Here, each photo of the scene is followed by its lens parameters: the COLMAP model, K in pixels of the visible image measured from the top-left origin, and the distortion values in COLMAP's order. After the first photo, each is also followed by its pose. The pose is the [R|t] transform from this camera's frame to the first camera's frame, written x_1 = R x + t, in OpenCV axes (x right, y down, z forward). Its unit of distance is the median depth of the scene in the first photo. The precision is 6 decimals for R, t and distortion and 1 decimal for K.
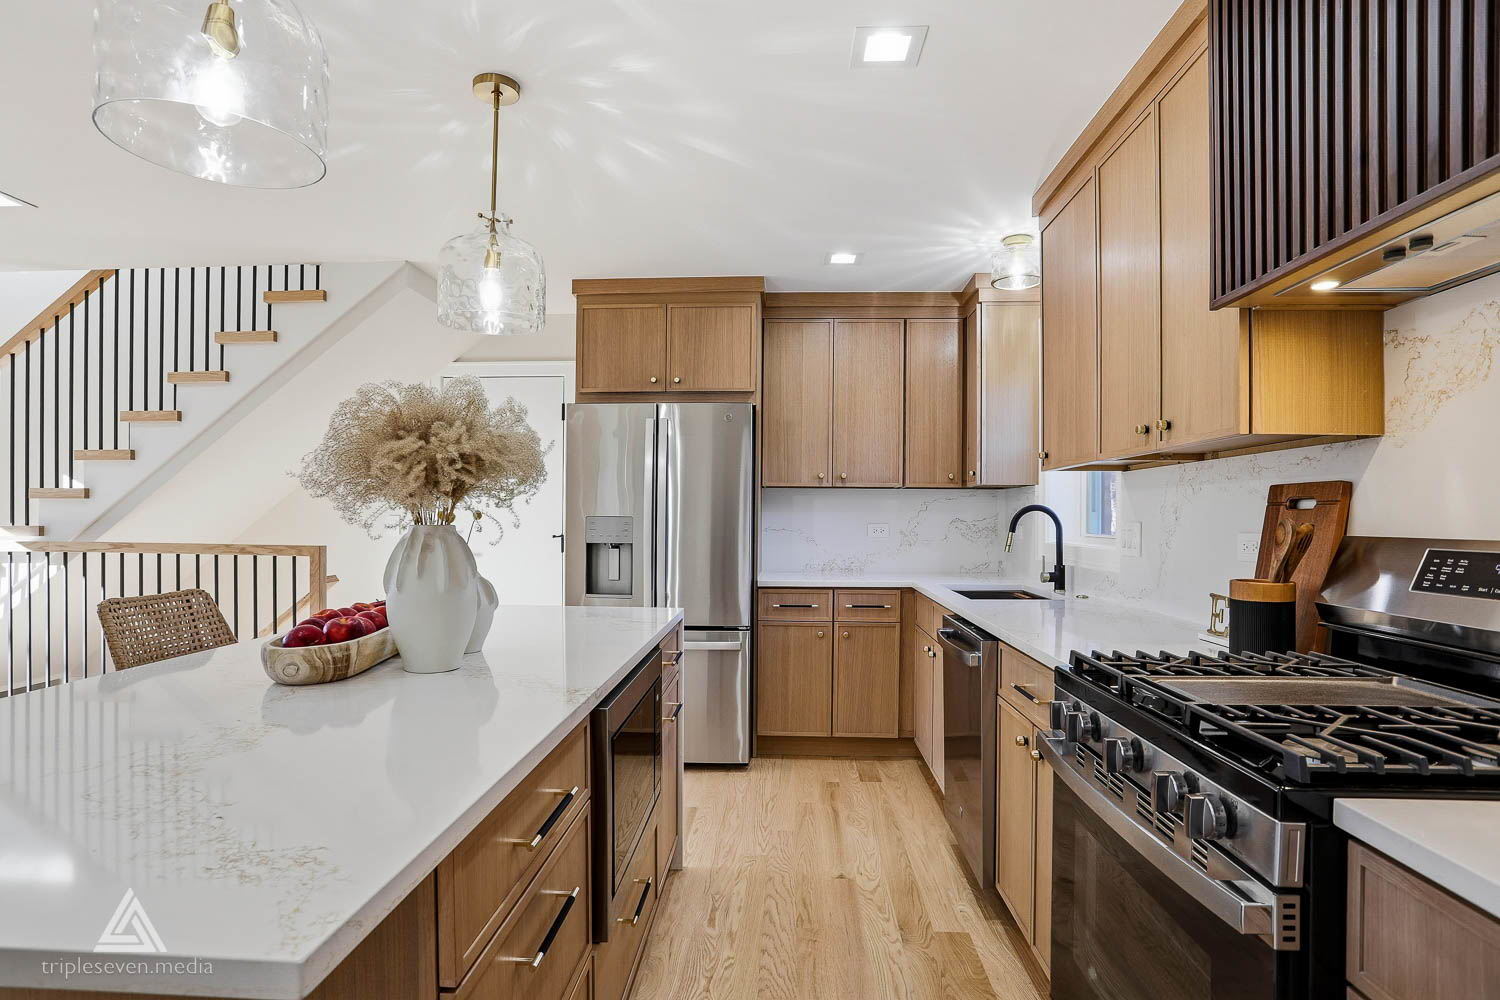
lens RADIAL K [[793.7, 0, 753.4], [0, 793.7, 507.3], [0, 0, 1]] dist [0.001389, 0.000236]
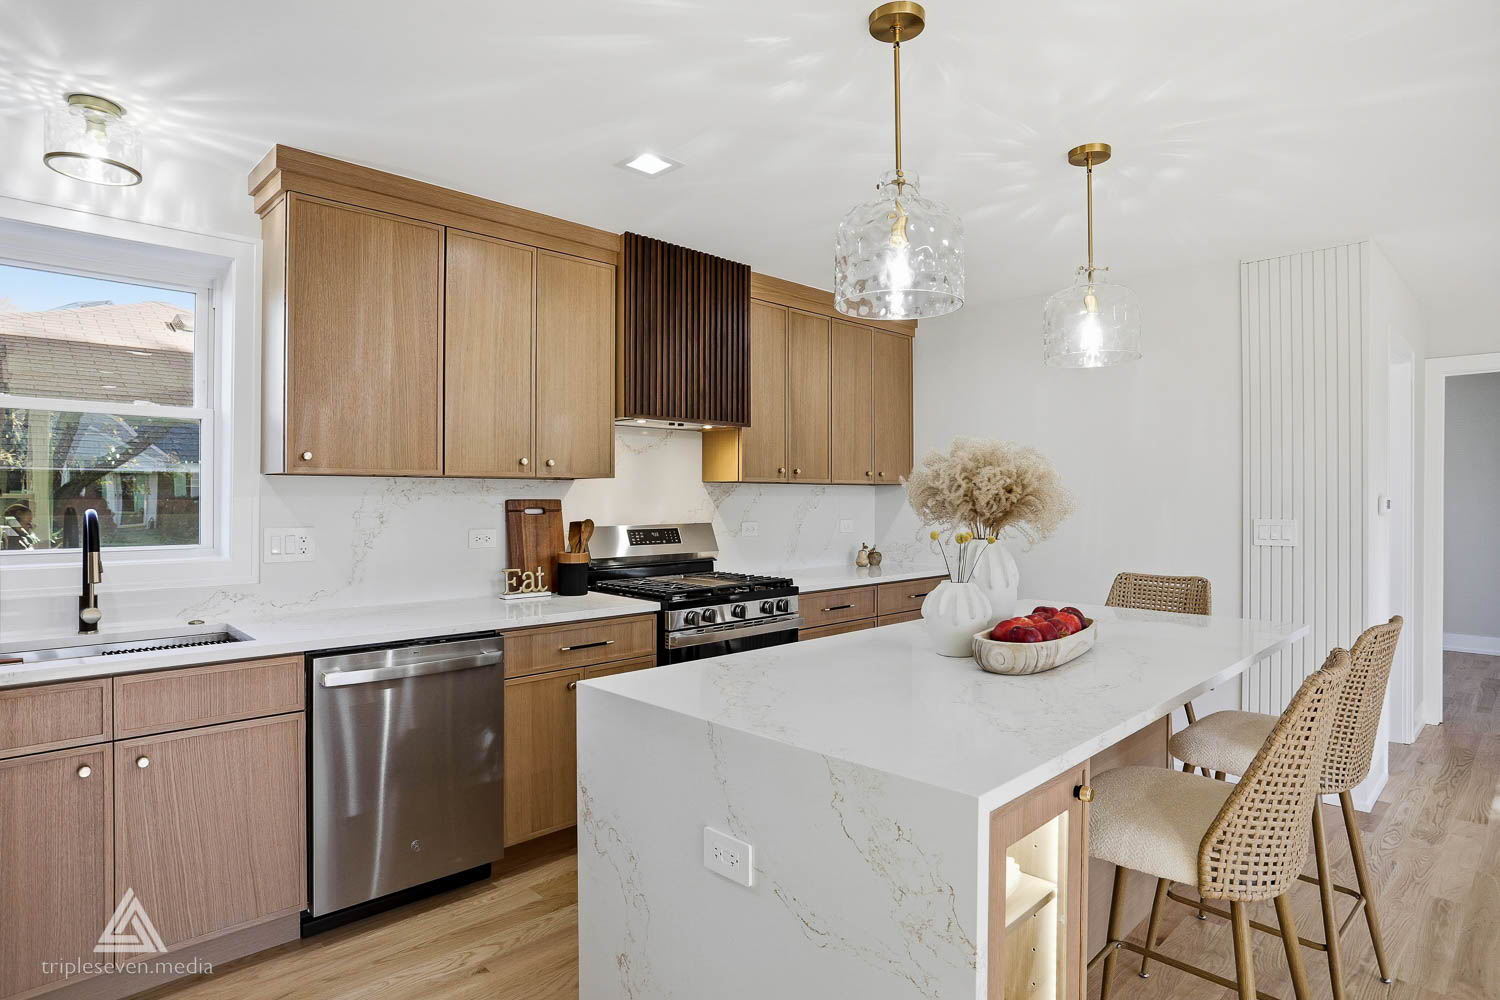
lens RADIAL K [[793.7, 0, 753.4], [0, 793.7, 507.3], [0, 0, 1]] dist [0.001389, 0.000236]
pose [[-0.730557, -0.001592, 0.682850, -0.743069], [-0.003452, 0.999993, -0.001361, -0.010580], [-0.682843, -0.003351, -0.730557, 1.611907]]
